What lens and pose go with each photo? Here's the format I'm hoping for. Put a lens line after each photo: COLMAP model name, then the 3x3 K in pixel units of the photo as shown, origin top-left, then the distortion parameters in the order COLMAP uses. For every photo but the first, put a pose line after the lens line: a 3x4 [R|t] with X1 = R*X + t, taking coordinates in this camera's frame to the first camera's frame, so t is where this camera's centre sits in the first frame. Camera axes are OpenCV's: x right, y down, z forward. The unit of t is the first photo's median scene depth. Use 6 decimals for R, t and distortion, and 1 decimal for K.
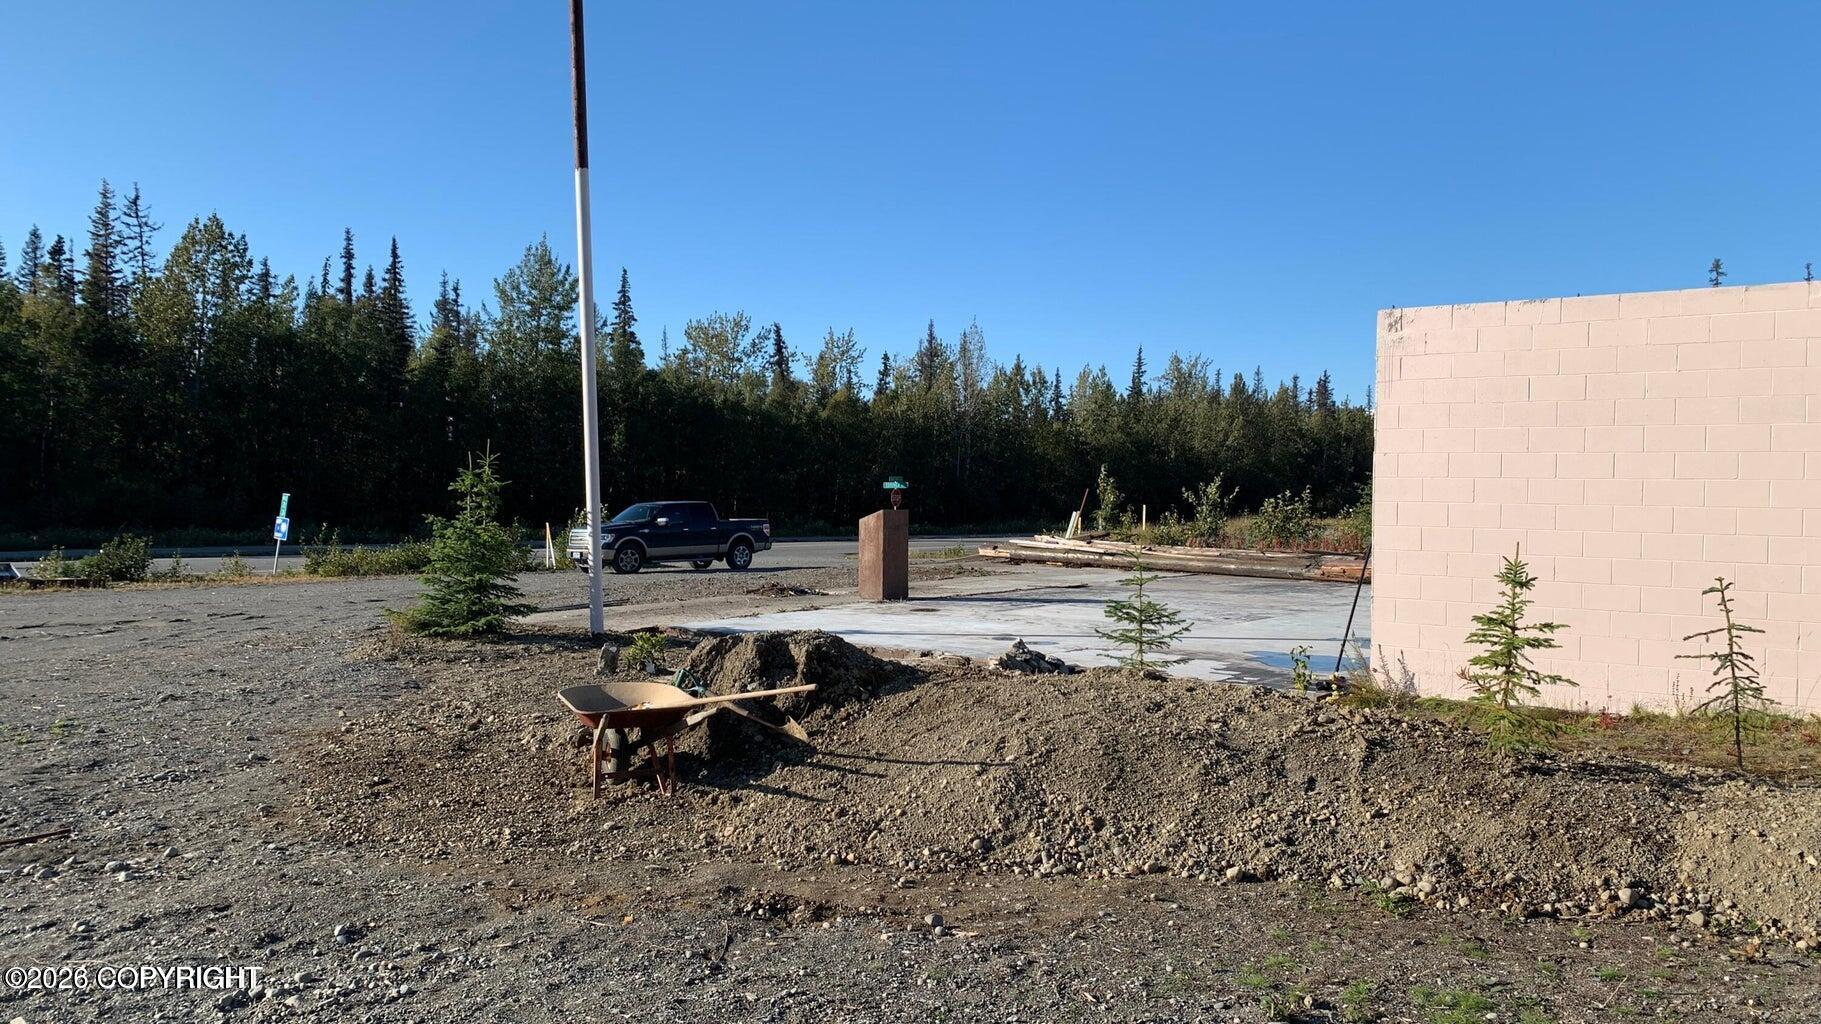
lens RADIAL K [[1387.4, 0, 910.5], [0, 1387.4, 516.5], [0, 0, 1]] dist [0.056552, -0.056815]
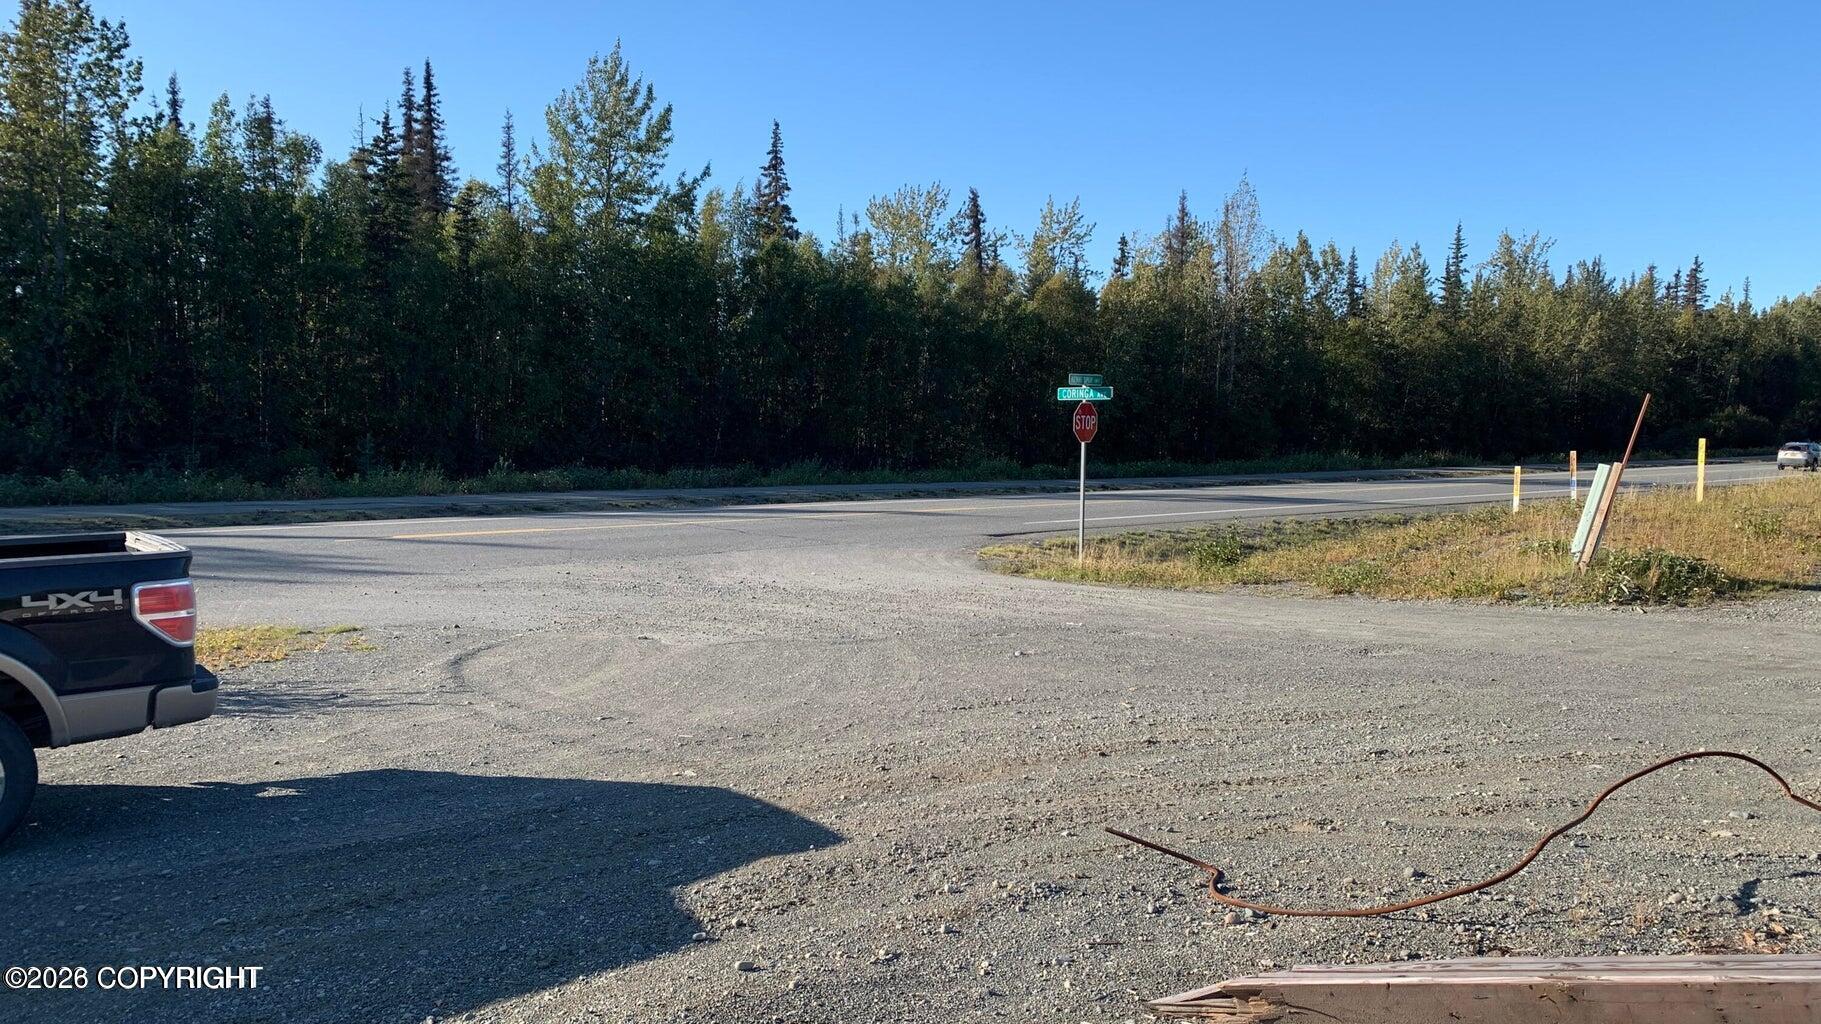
lens RADIAL K [[1387.4, 0, 907.5], [0, 1387.4, 516.7], [0, 0, 1]] dist [0.056552, -0.056815]
pose [[0.984023, 0.010438, -0.177736, 0.003870], [-0.000490, 0.998435, 0.055924, -0.003445], [0.178041, -0.054944, 0.982488, 0.221302]]
